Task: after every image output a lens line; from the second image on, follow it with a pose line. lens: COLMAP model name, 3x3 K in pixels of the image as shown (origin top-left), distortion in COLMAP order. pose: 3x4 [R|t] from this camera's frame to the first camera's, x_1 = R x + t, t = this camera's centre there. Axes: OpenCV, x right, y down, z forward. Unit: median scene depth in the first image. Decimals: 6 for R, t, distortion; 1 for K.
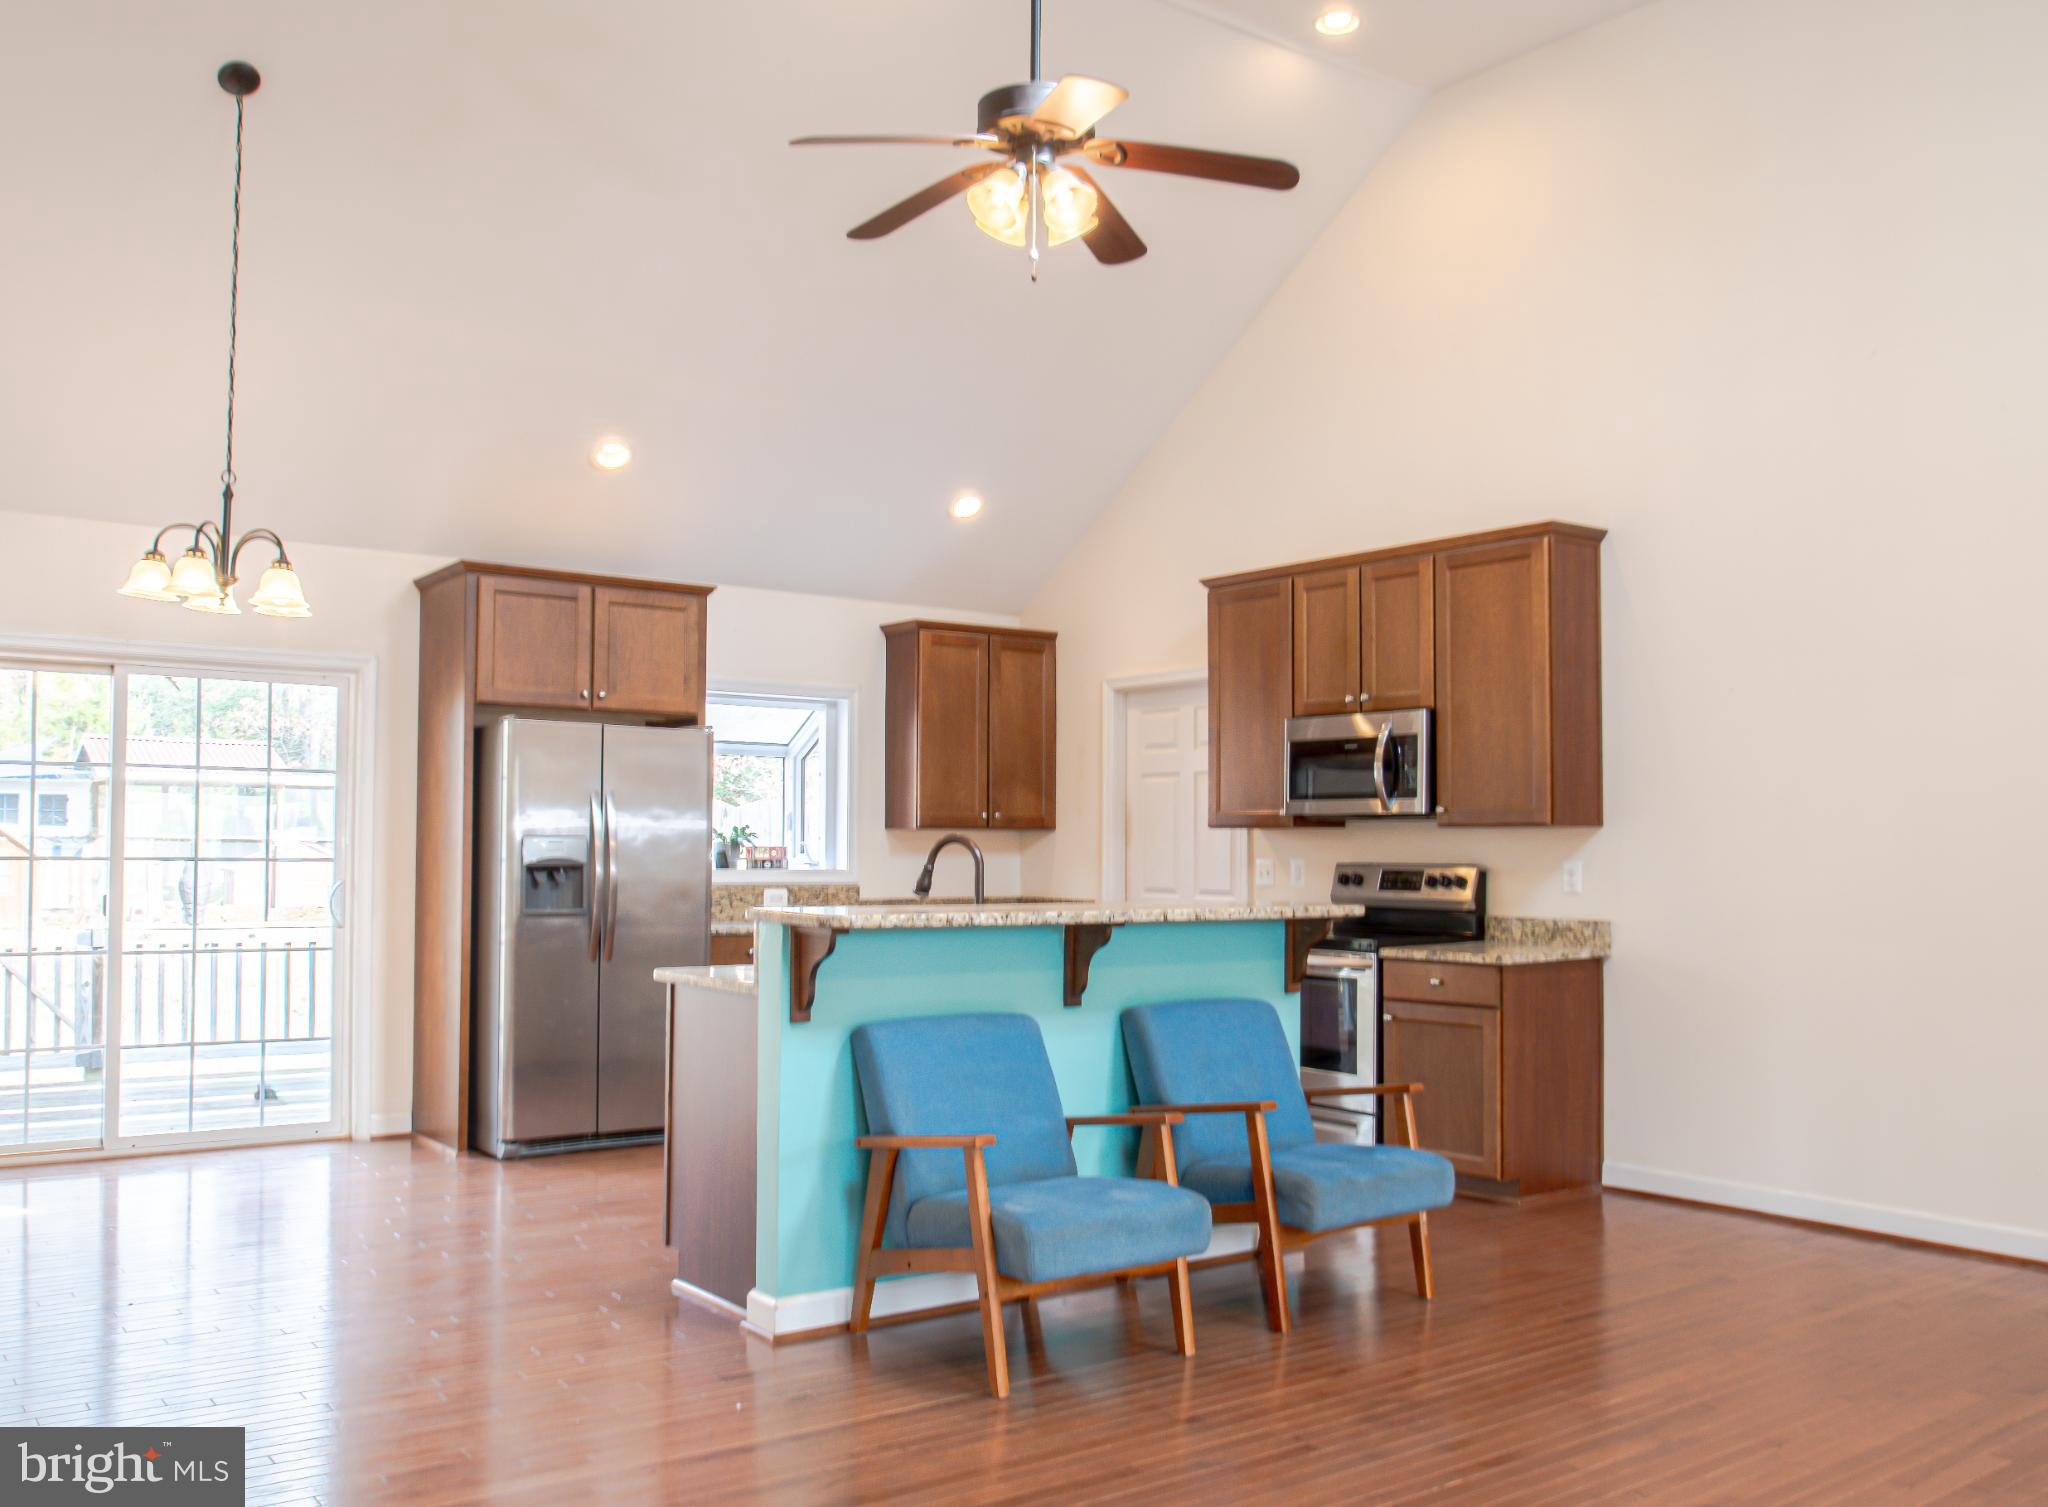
lens RADIAL K [[1781.8, 0, 1046.2], [0, 1781.8, 804.6], [0, 0, 1]] dist [-0.073058, 0.034455]
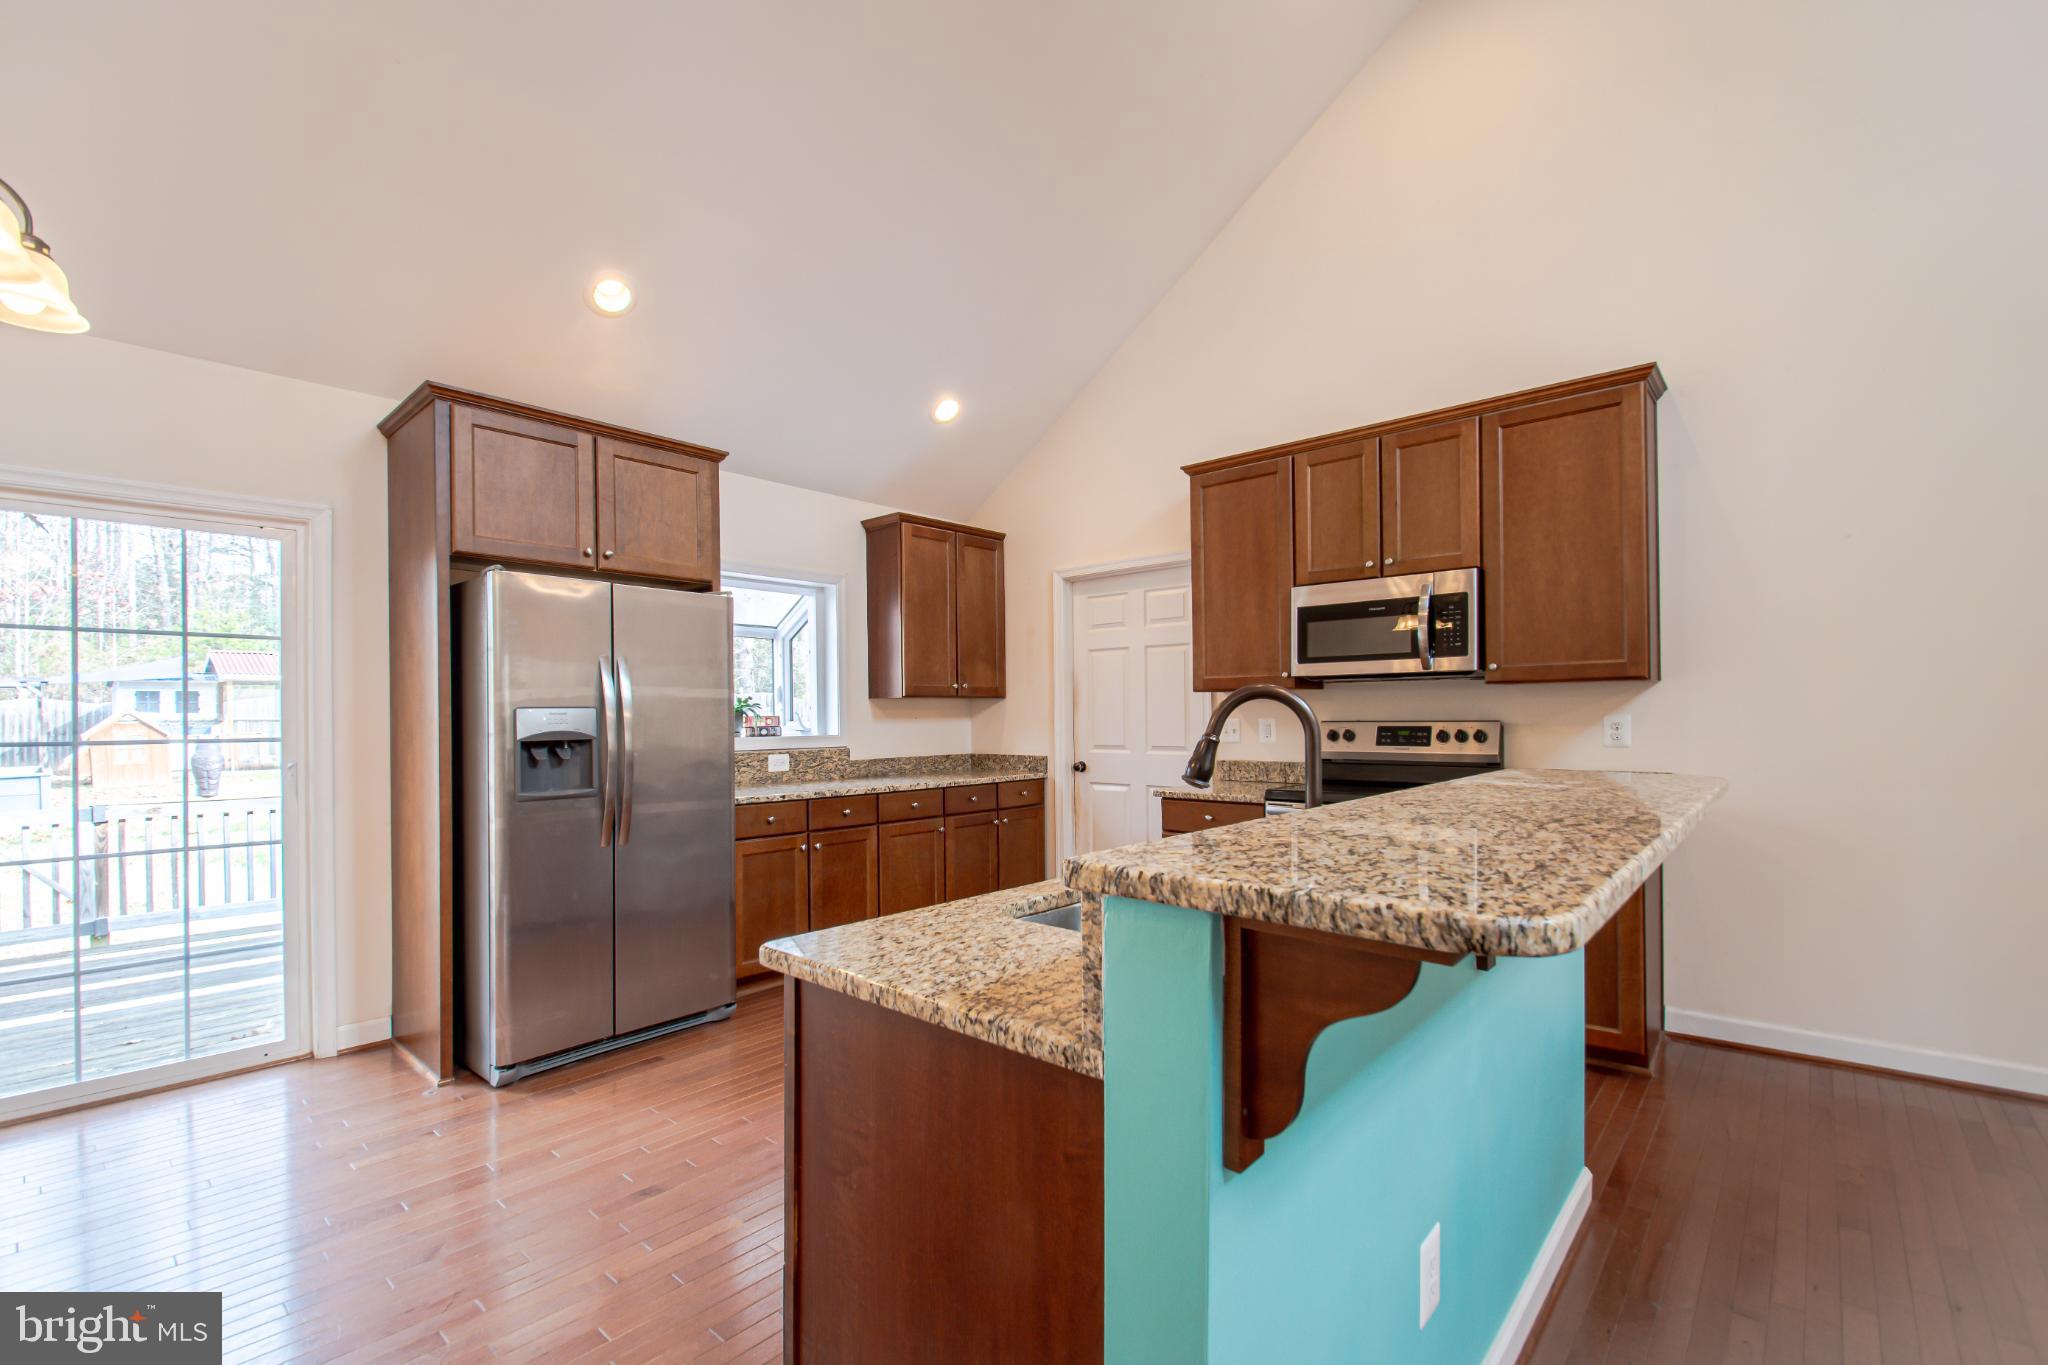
lens RADIAL K [[894.9, 0, 1002.8], [0, 894.9, 714.7], [0, 0, 1]] dist [0.002357, -0.006650]
pose [[0.982582, -0.017695, 0.184985, -0.137589], [0.013285, 0.999598, 0.025054, 0.012932], [-0.185354, -0.022160, 0.982422, 0.507171]]
